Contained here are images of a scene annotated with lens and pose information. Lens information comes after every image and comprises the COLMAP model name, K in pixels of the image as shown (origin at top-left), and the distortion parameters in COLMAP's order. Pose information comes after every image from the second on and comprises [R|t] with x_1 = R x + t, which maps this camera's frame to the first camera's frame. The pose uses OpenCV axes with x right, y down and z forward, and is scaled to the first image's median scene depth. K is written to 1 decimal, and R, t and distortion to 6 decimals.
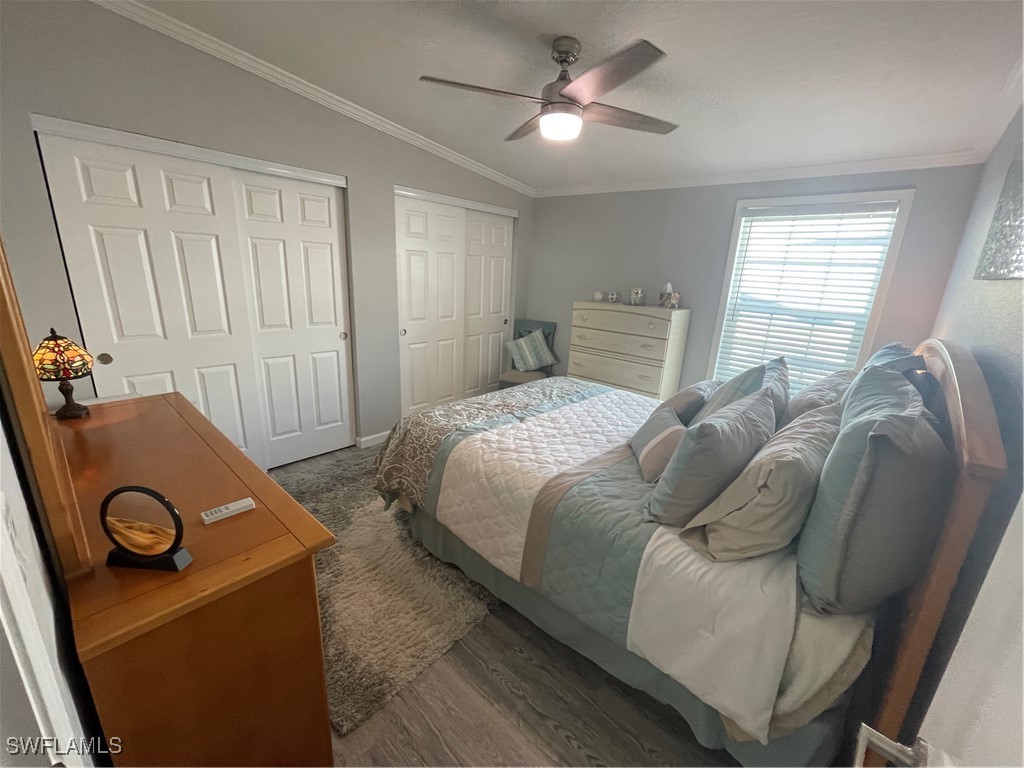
lens RADIAL K [[424.6, 0, 510.0], [0, 424.6, 369.6], [0, 0, 1]] dist [0.000167, 0.000245]
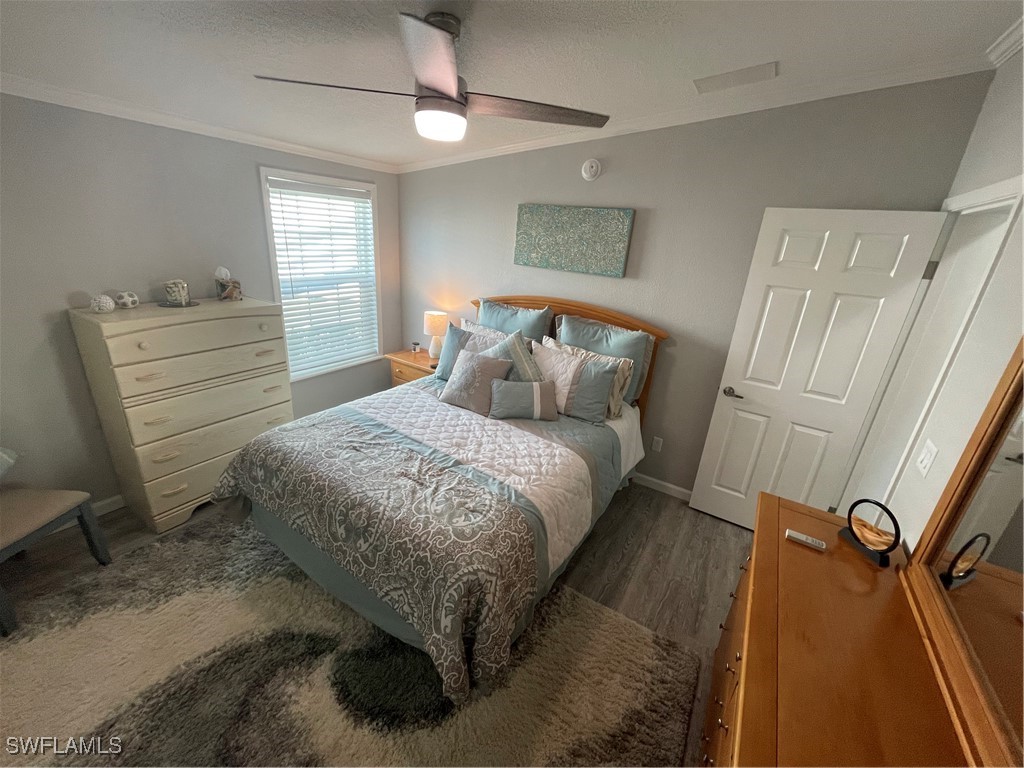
lens RADIAL K [[411.3, 0, 509.7], [0, 411.3, 385.0], [0, 0, 1]] dist [-0.008223, 0.000159]
pose [[-0.167072, -0.393885, 0.903848, -0.614396], [0.154793, 0.894885, 0.418592, -0.325896], [-0.973718, 0.209845, -0.088539, 0.811856]]
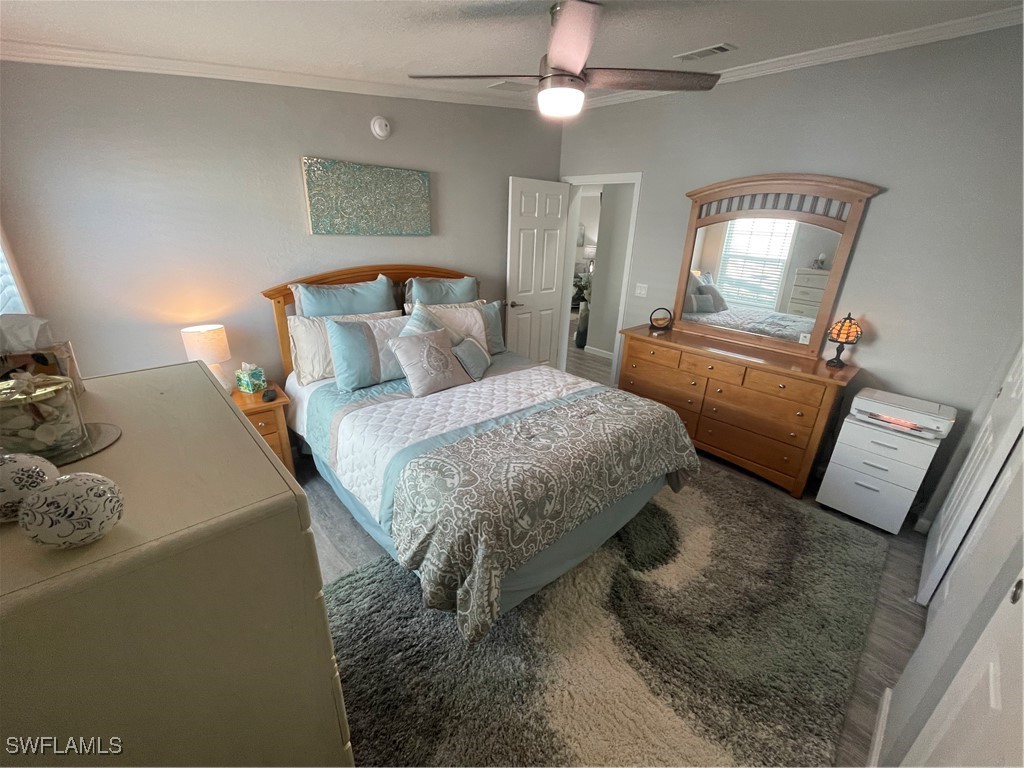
lens RADIAL K [[419.4, 0, 513.7], [0, 419.4, 386.0], [0, 0, 1]] dist [-0.002550, -0.000084]
pose [[-0.993711, -0.100883, 0.048592, 0.082010], [-0.054631, 0.815584, 0.576054, -0.442646], [-0.097745, 0.569777, -0.815966, 1.605682]]
